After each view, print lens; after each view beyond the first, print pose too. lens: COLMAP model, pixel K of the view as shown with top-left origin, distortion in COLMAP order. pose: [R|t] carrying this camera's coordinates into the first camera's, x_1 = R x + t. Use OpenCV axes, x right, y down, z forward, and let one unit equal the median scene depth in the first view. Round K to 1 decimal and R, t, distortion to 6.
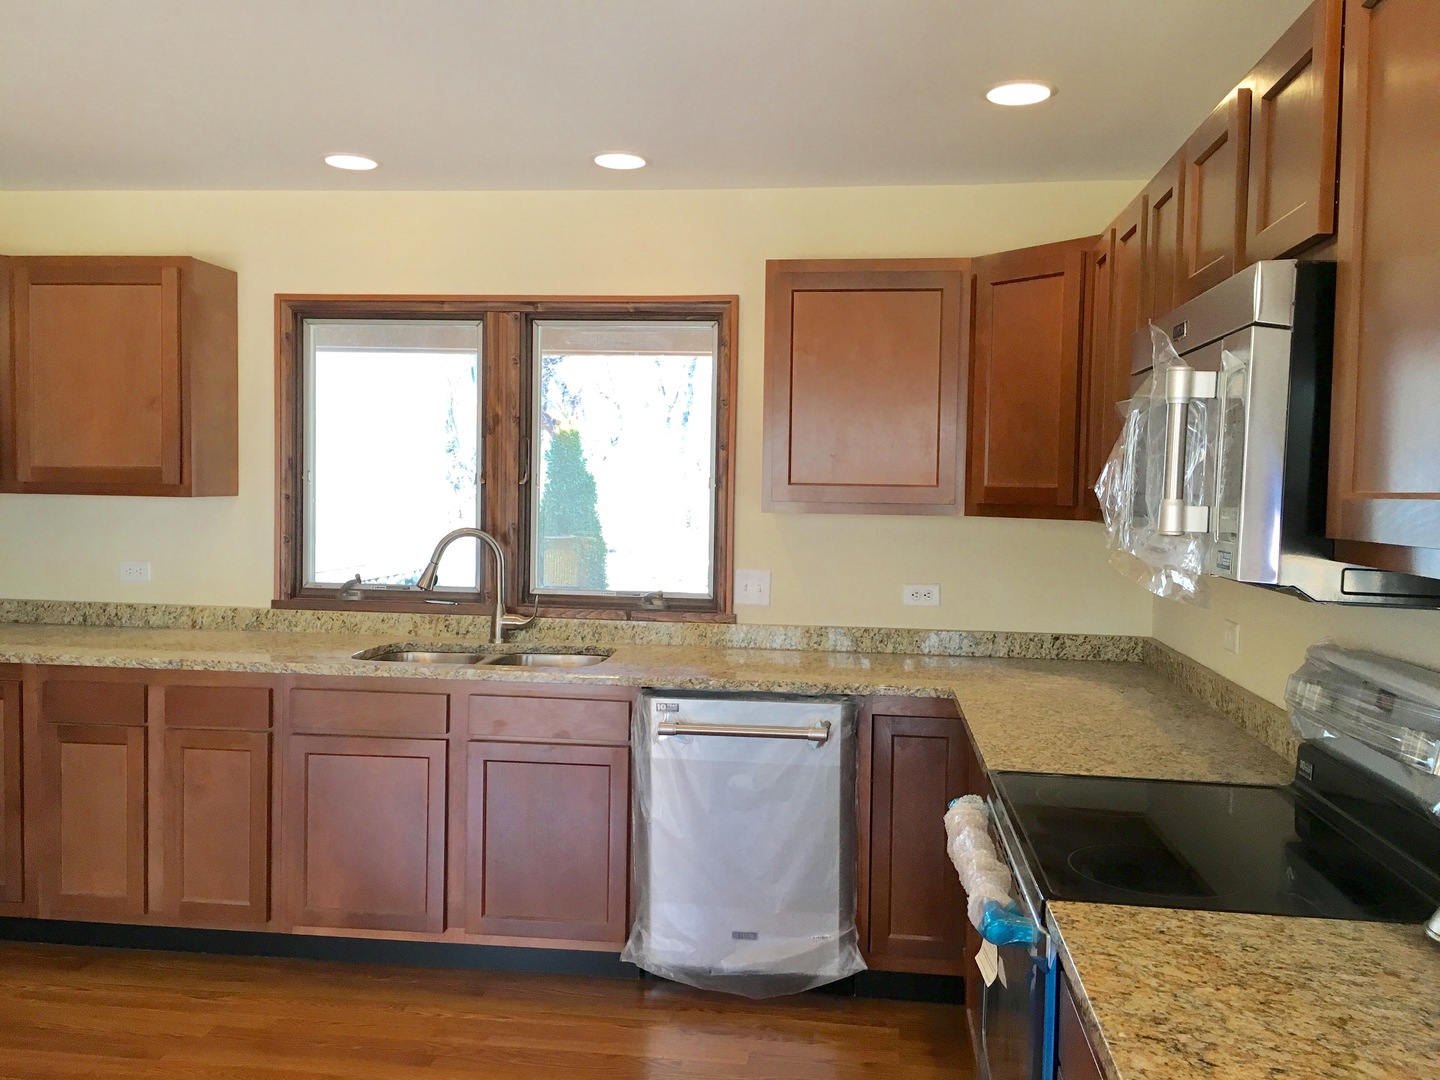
lens RADIAL K [[1217.8, 0, 720.0], [0, 1217.8, 540.0], [0, 0, 1]] dist [0.073638, -0.087137]
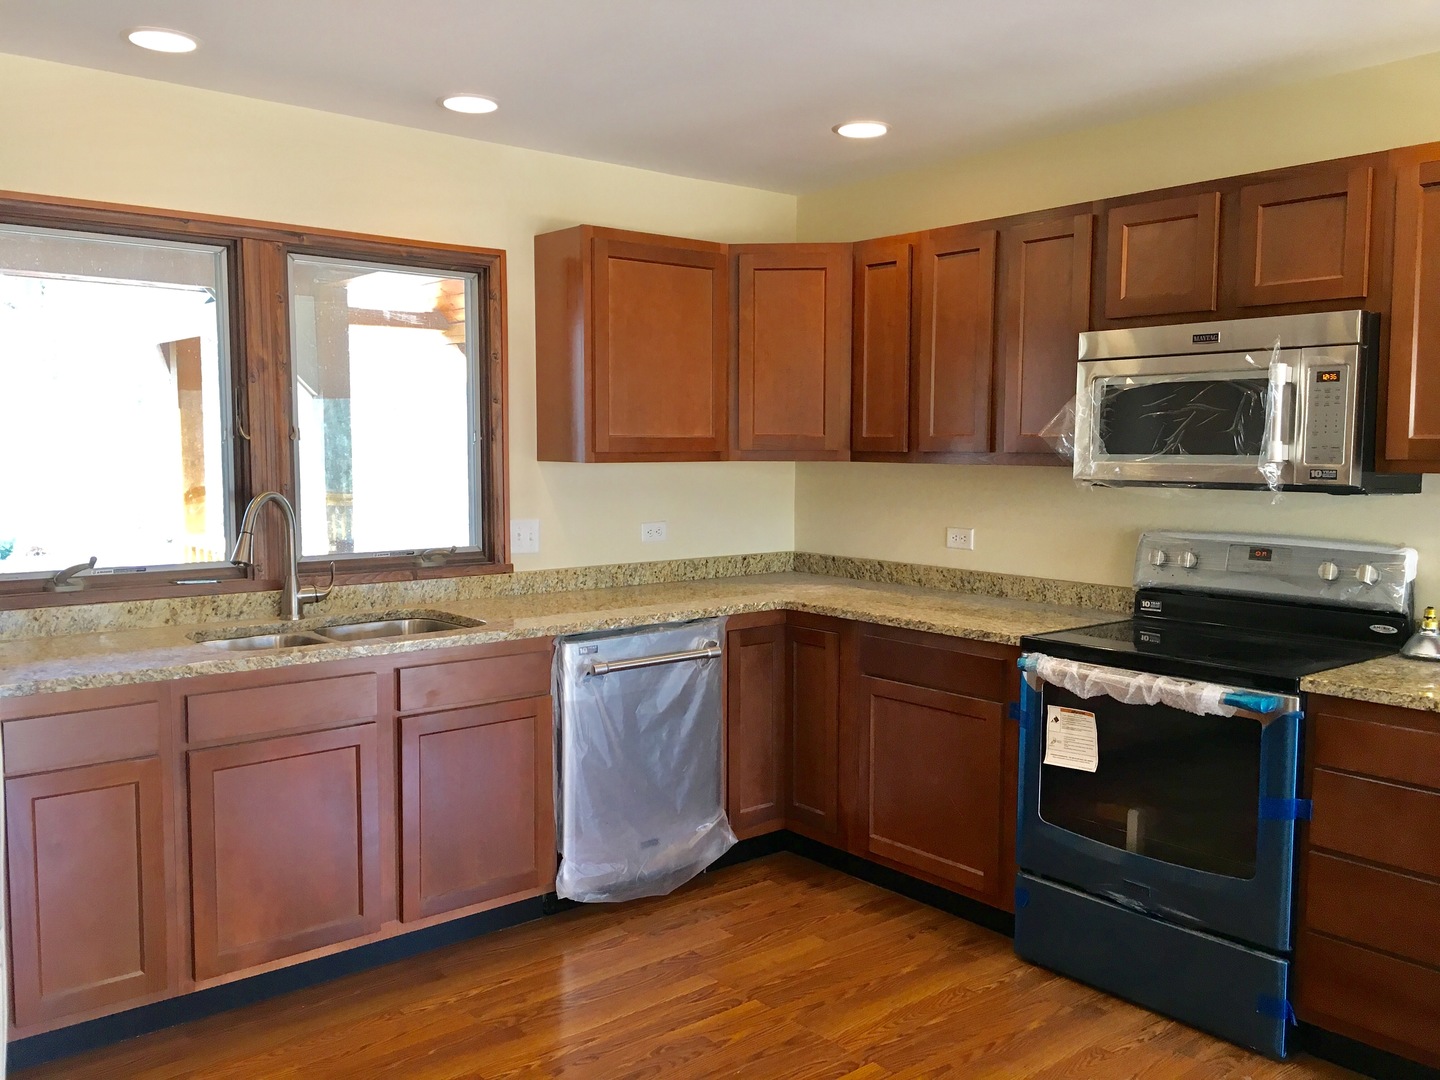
lens RADIAL K [[1217.8, 0, 720.0], [0, 1217.8, 540.0], [0, 0, 1]] dist [0.073638, -0.087137]
pose [[0.686264, -0.074388, 0.723539, -0.629484], [0.042756, 0.997162, 0.061966, -0.015717], [-0.726095, -0.011590, 0.687497, 0.169746]]
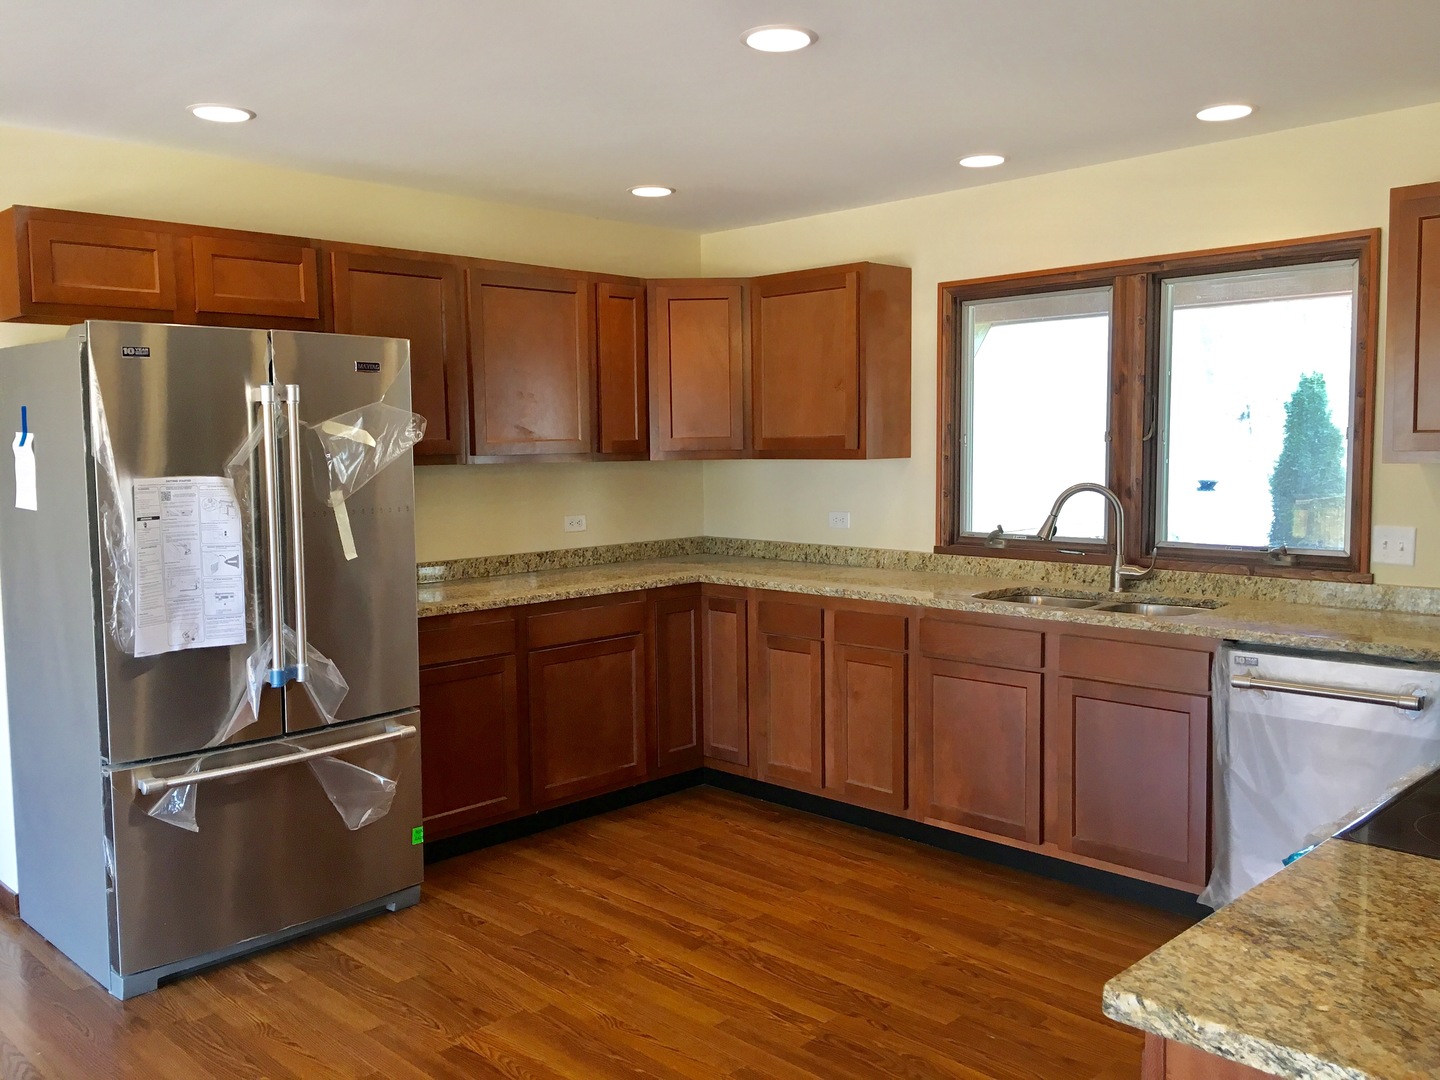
lens RADIAL K [[1217.8, 0, 720.0], [0, 1217.8, 540.0], [0, 0, 1]] dist [0.073638, -0.087137]
pose [[0.789187, 0.022136, -0.613754, 0.203396], [-0.002284, 0.999449, 0.033110, 0.005393], [0.614149, -0.024728, 0.788802, -0.047932]]
